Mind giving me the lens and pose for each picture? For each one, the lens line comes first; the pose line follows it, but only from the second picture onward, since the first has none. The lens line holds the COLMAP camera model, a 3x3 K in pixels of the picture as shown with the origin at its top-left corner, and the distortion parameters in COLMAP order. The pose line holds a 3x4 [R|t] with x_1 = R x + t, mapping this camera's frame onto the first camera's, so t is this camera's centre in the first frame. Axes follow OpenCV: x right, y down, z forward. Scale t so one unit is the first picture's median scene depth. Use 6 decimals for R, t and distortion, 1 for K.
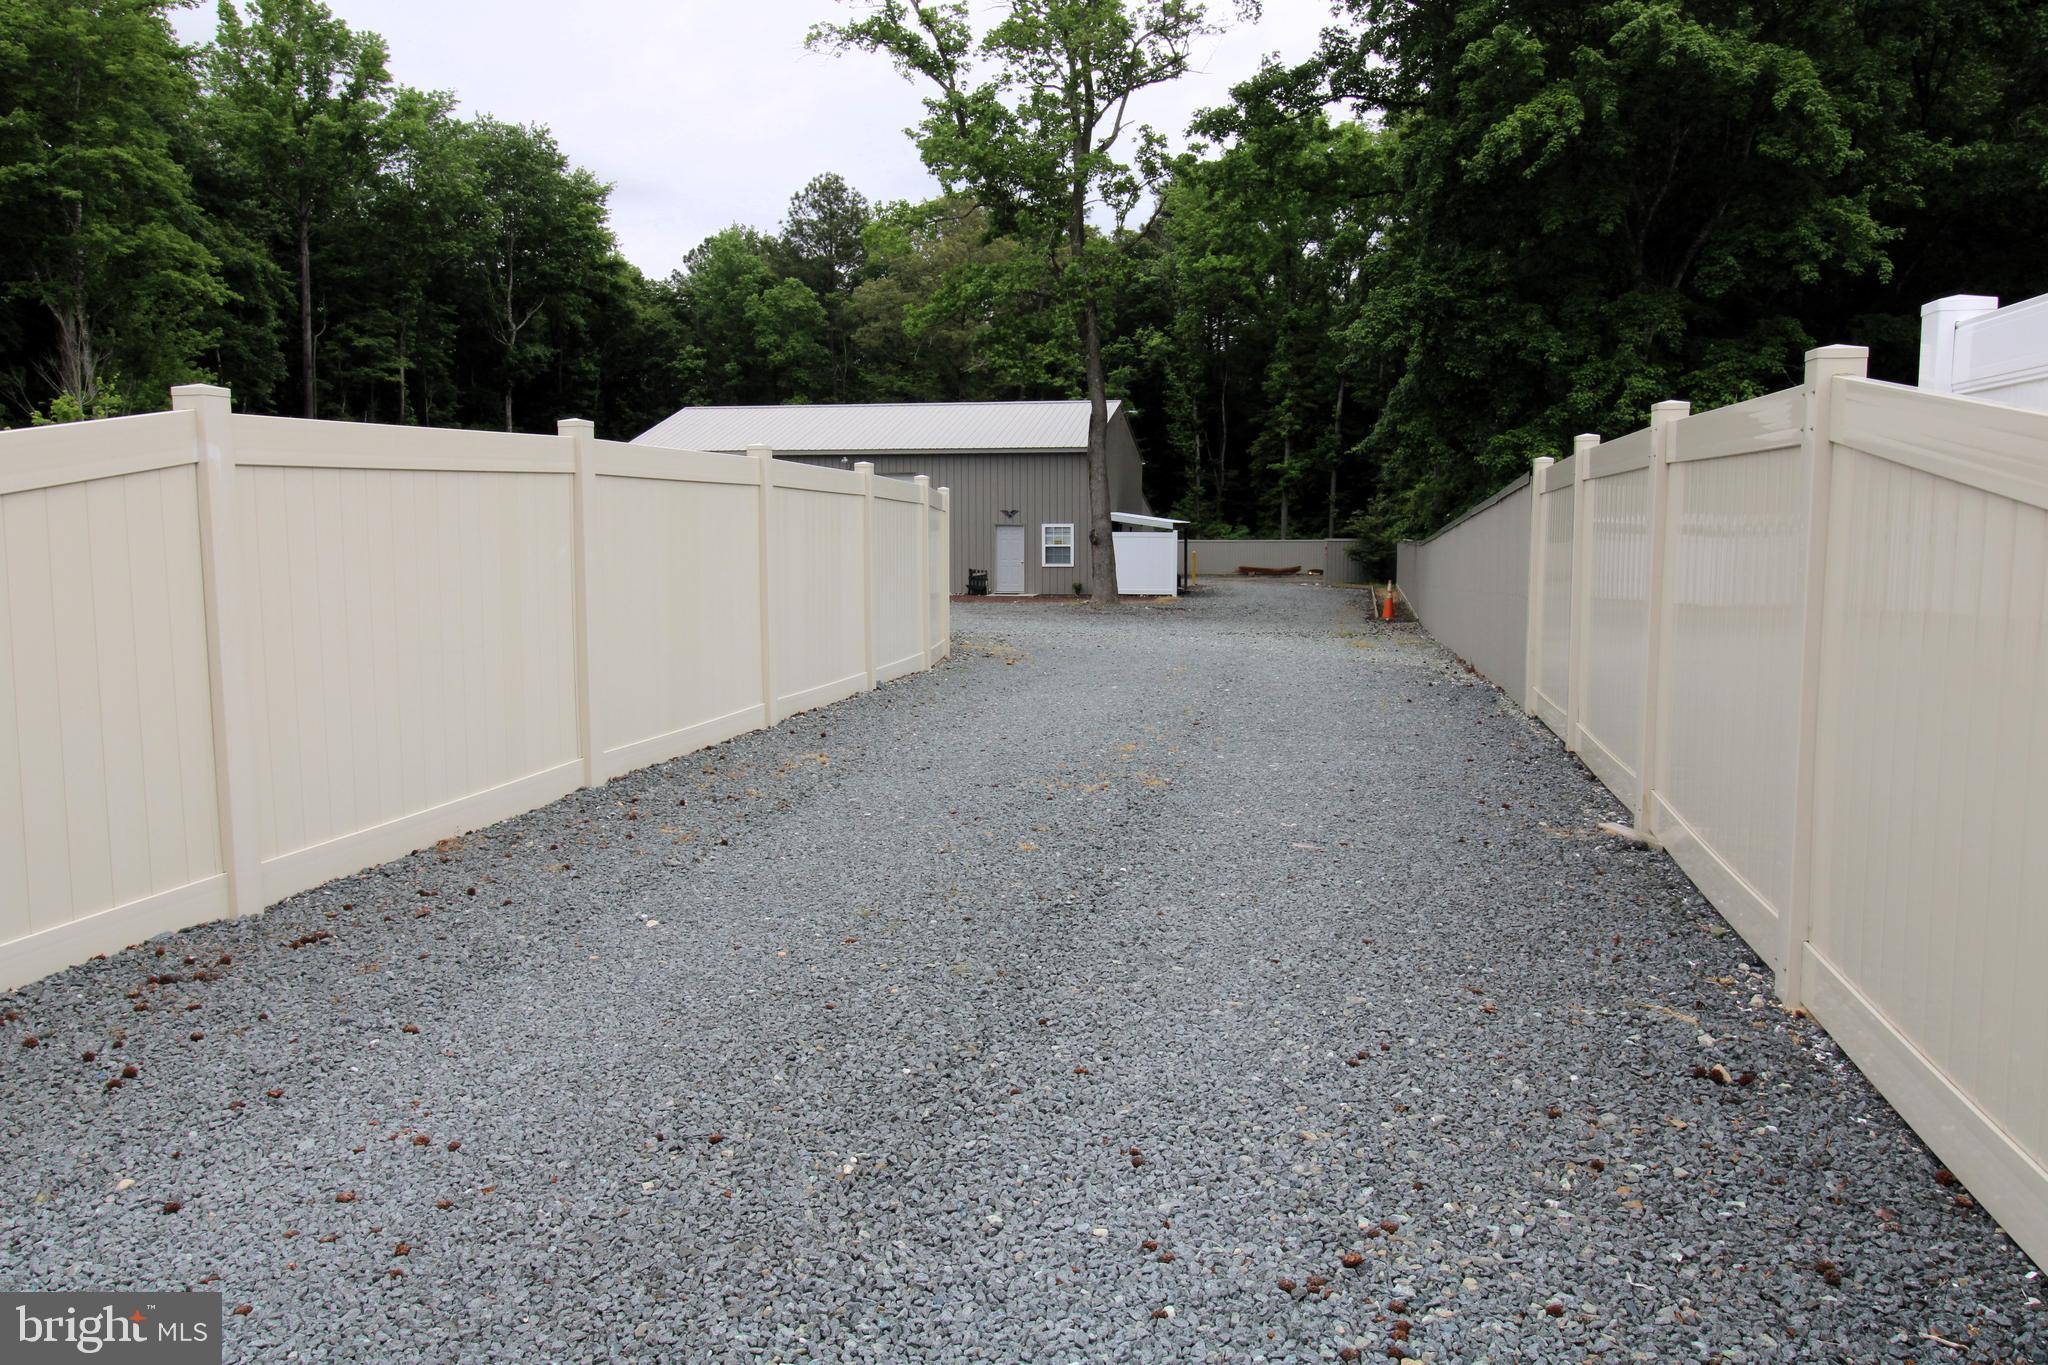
lens RADIAL K [[1547.1, 0, 1024.0], [0, 1547.1, 682.5], [0, 0, 1]] dist [-0.002583, -0.003768]
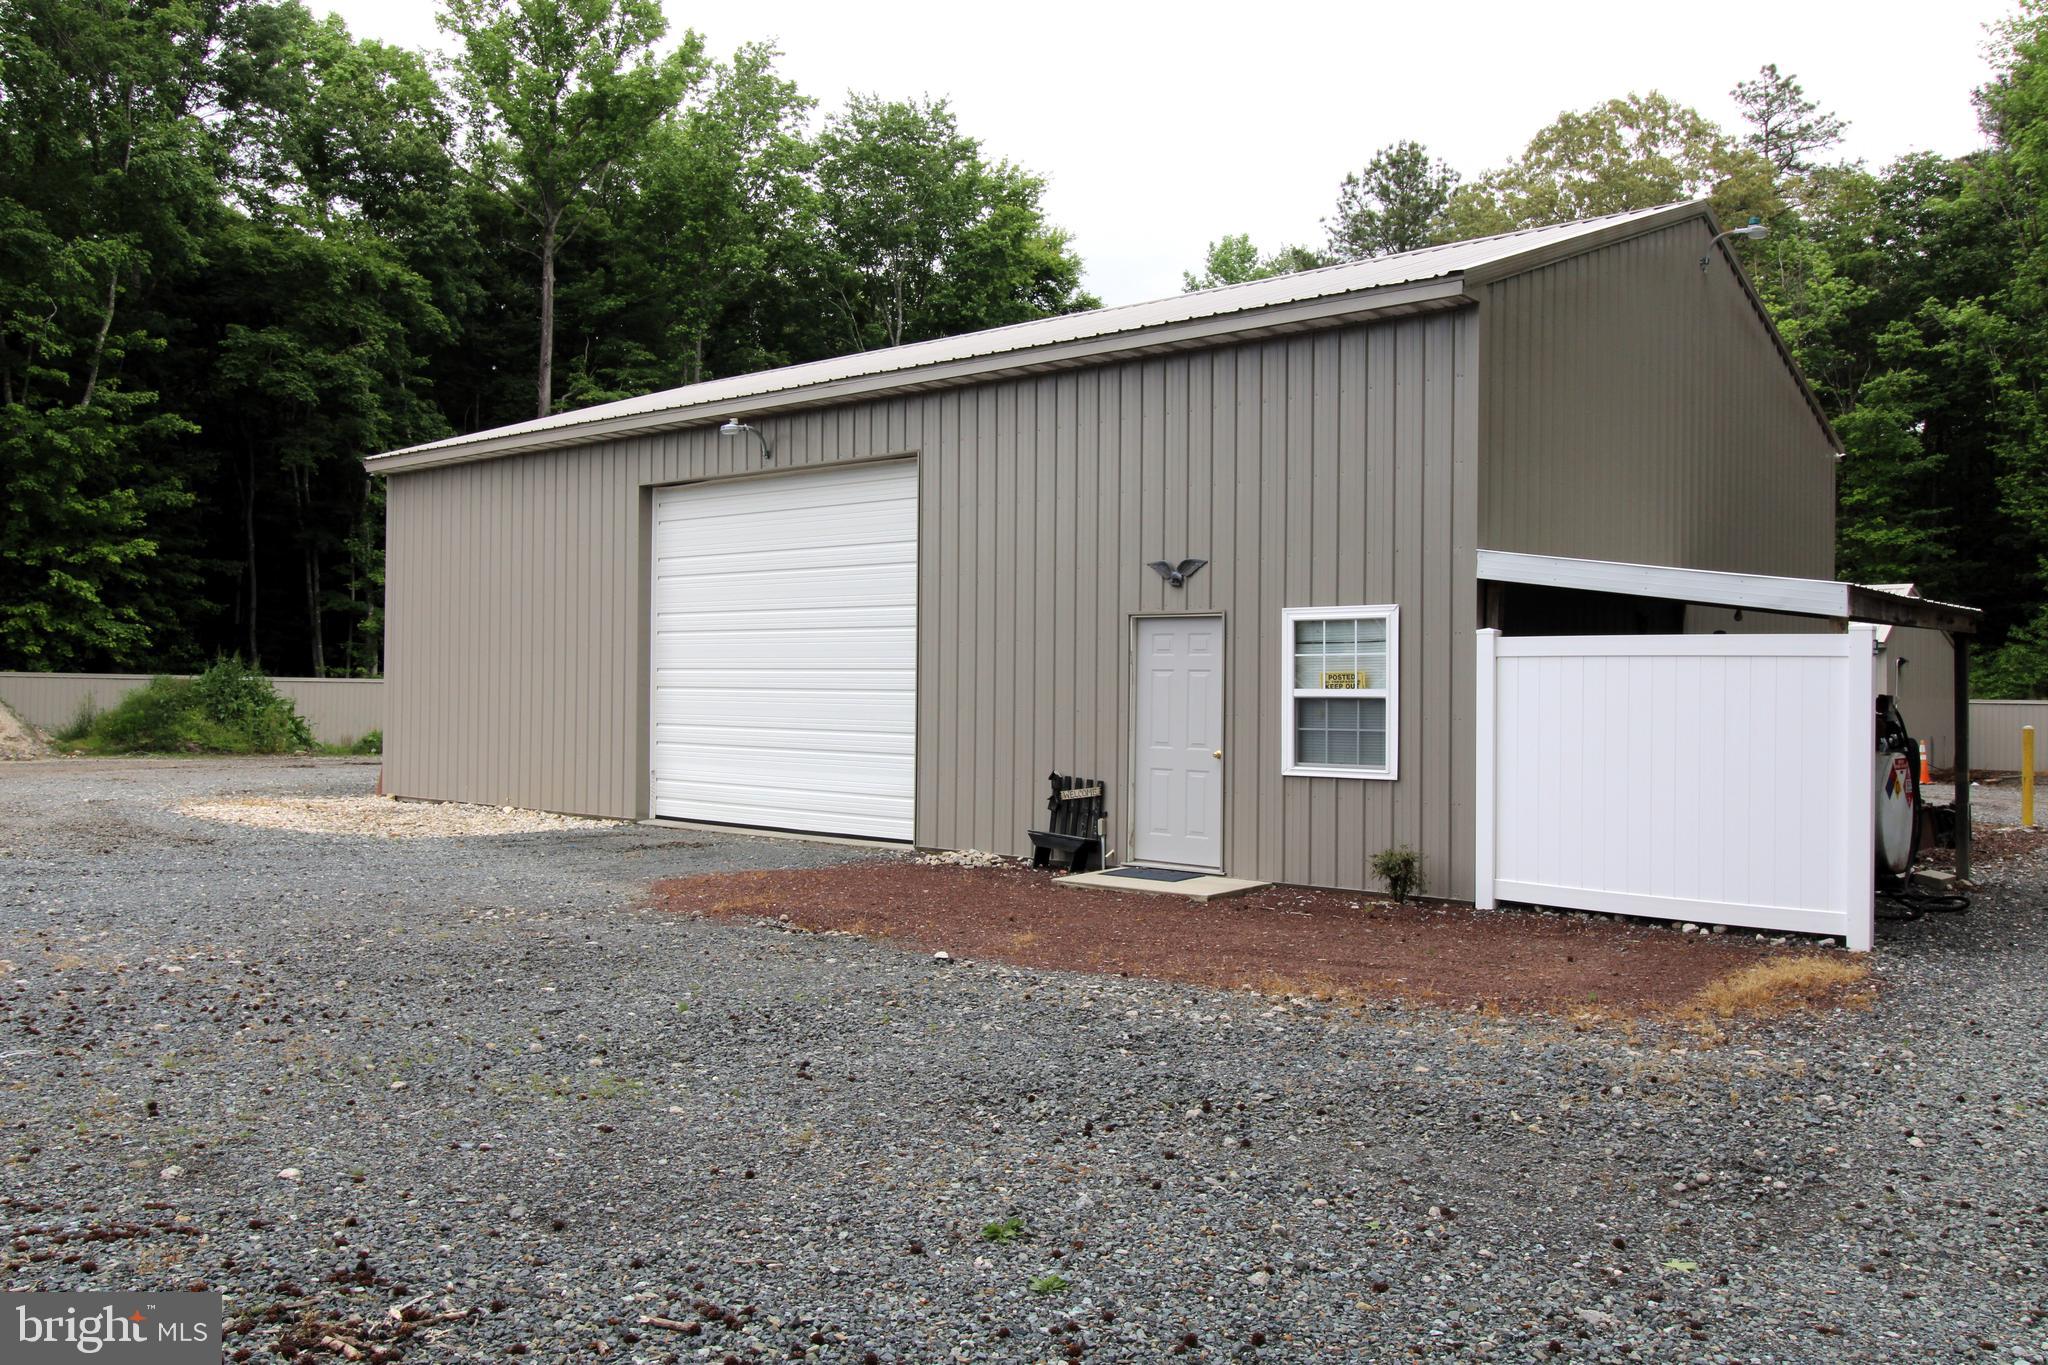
lens RADIAL K [[1547.1, 0, 1024.0], [0, 1547.1, 682.5], [0, 0, 1]] dist [-0.002583, -0.003768]
pose [[0.882074, 0.003419, -0.471098, 0.061585], [-0.050082, 0.994988, -0.086551, -0.043023], [0.468441, 0.099938, 0.877824, 0.493501]]
